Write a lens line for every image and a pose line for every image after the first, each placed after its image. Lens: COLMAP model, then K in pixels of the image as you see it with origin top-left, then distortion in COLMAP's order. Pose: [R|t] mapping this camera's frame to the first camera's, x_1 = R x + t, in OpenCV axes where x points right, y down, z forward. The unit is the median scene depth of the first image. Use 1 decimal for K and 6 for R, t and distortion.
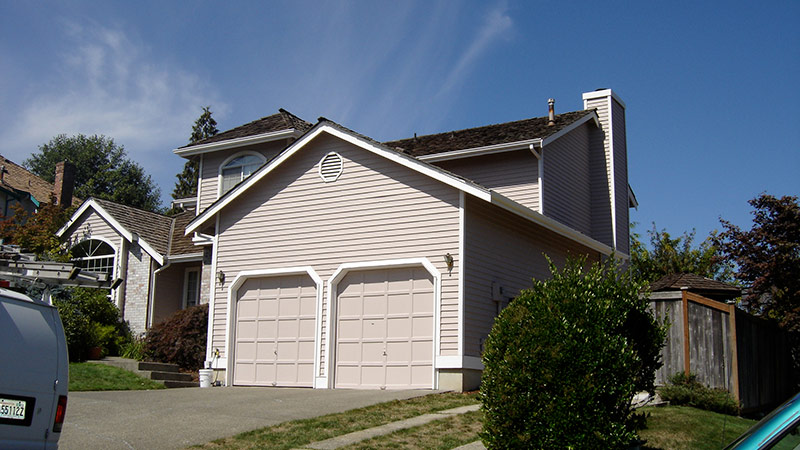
lens RADIAL K [[868.8, 0, 400.0], [0, 868.8, 225.0], [0, 0, 1]] dist [-0.137081, -0.001323]
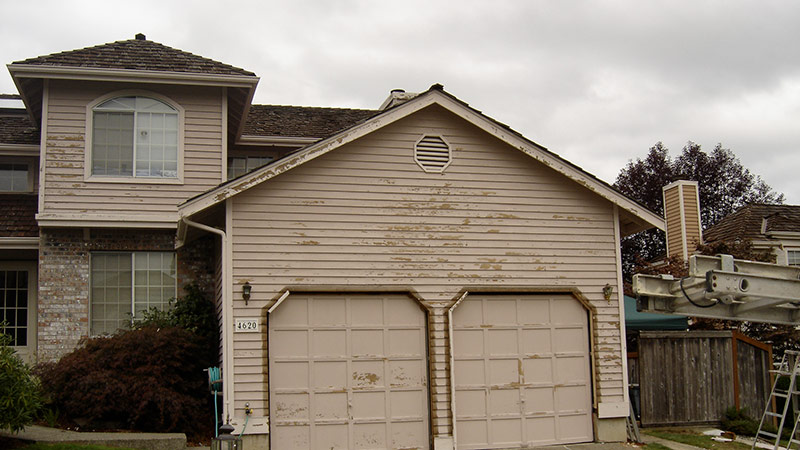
lens RADIAL K [[868.8, 0, 400.0], [0, 868.8, 225.0], [0, 0, 1]] dist [-0.137081, -0.001323]
pose [[0.674612, 0.098215, 0.731610, -0.616285], [-0.100070, 0.994128, -0.041183, 0.026910], [-0.731358, -0.045430, 0.680479, 0.498436]]
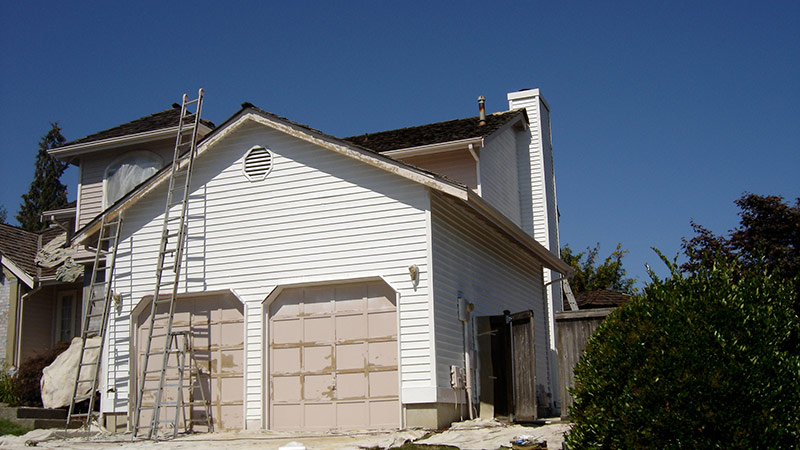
lens RADIAL K [[868.8, 0, 400.0], [0, 868.8, 225.0], [0, 0, 1]] dist [-0.137081, -0.001323]
pose [[0.984067, -0.007243, 0.177653, -0.090258], [0.012502, 0.999516, -0.028503, 0.016772], [-0.177360, 0.030270, 0.983680, 0.162894]]
